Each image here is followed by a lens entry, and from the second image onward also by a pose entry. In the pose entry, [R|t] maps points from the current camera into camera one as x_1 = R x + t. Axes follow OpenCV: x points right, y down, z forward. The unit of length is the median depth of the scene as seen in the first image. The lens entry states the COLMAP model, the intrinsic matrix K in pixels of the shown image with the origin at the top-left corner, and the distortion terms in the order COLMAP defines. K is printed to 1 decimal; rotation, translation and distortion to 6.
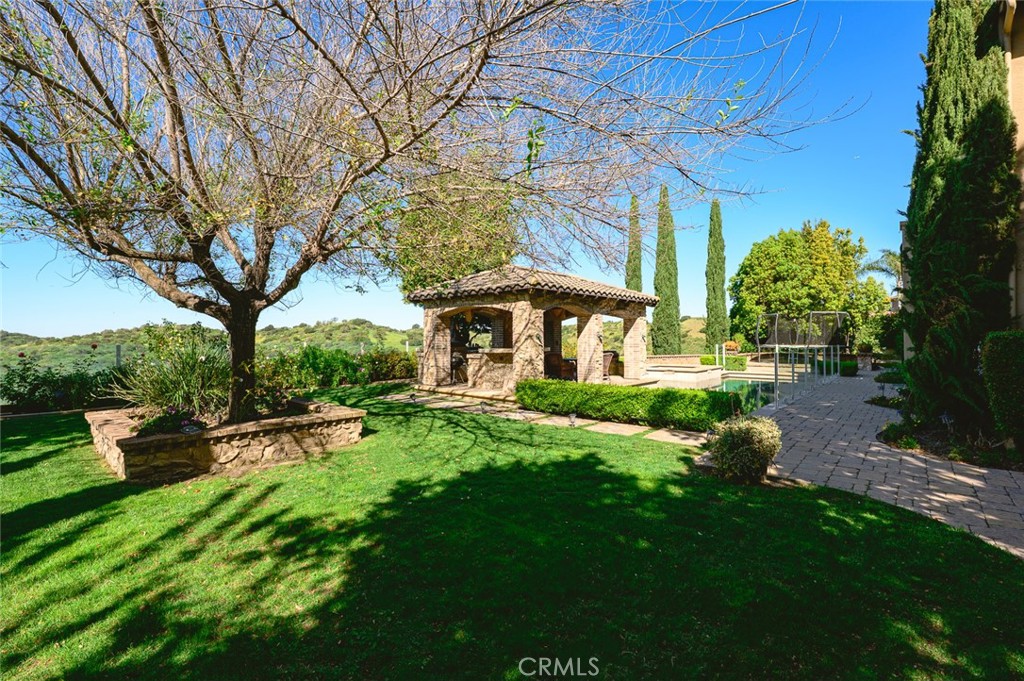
lens RADIAL K [[455.7, 0, 510.8], [0, 455.7, 336.3], [0, 0, 1]] dist [-0.002792, -0.000042]
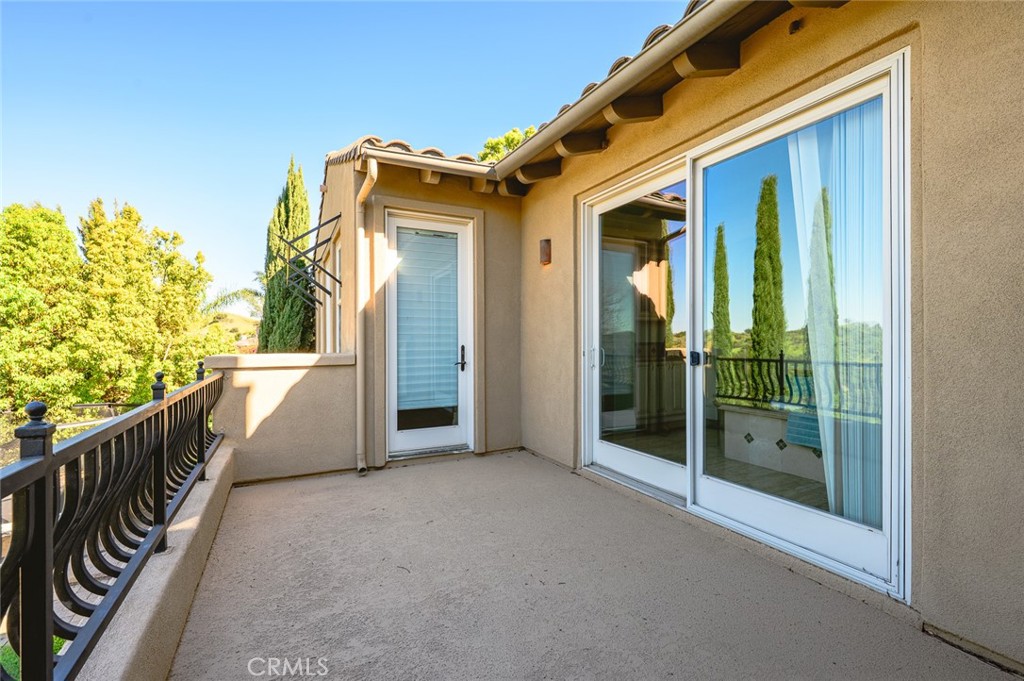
lens RADIAL K [[455.7, 0, 510.5], [0, 455.7, 339.4], [0, 0, 1]] dist [-0.002792, -0.000042]
pose [[0.380265, 0.010486, 0.924818, 0.403352], [-0.003927, 0.999945, -0.009723, -0.108861], [-0.924869, 0.000065, 0.380285, 0.437567]]
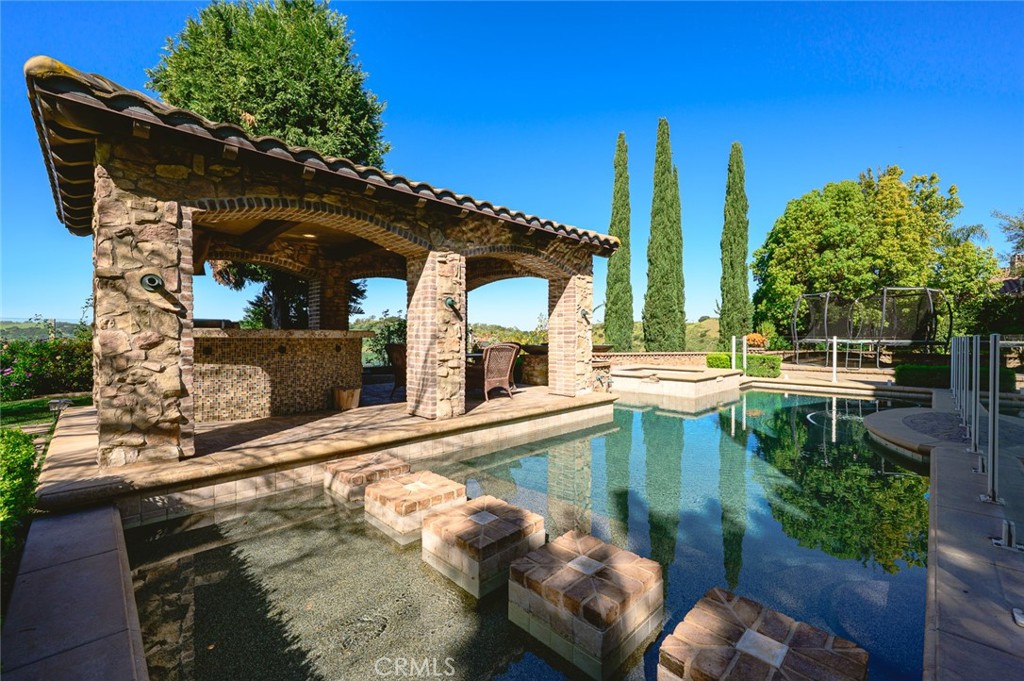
lens RADIAL K [[423.9, 0, 509.9], [0, 423.9, 342.3], [0, 0, 1]] dist [0.001128, 0.000079]
pose [[0.997888, 0.010791, -0.064056, 0.143368], [-0.009591, 0.999773, 0.019018, 0.014808], [0.064247, -0.018364, 0.997765, 0.312255]]
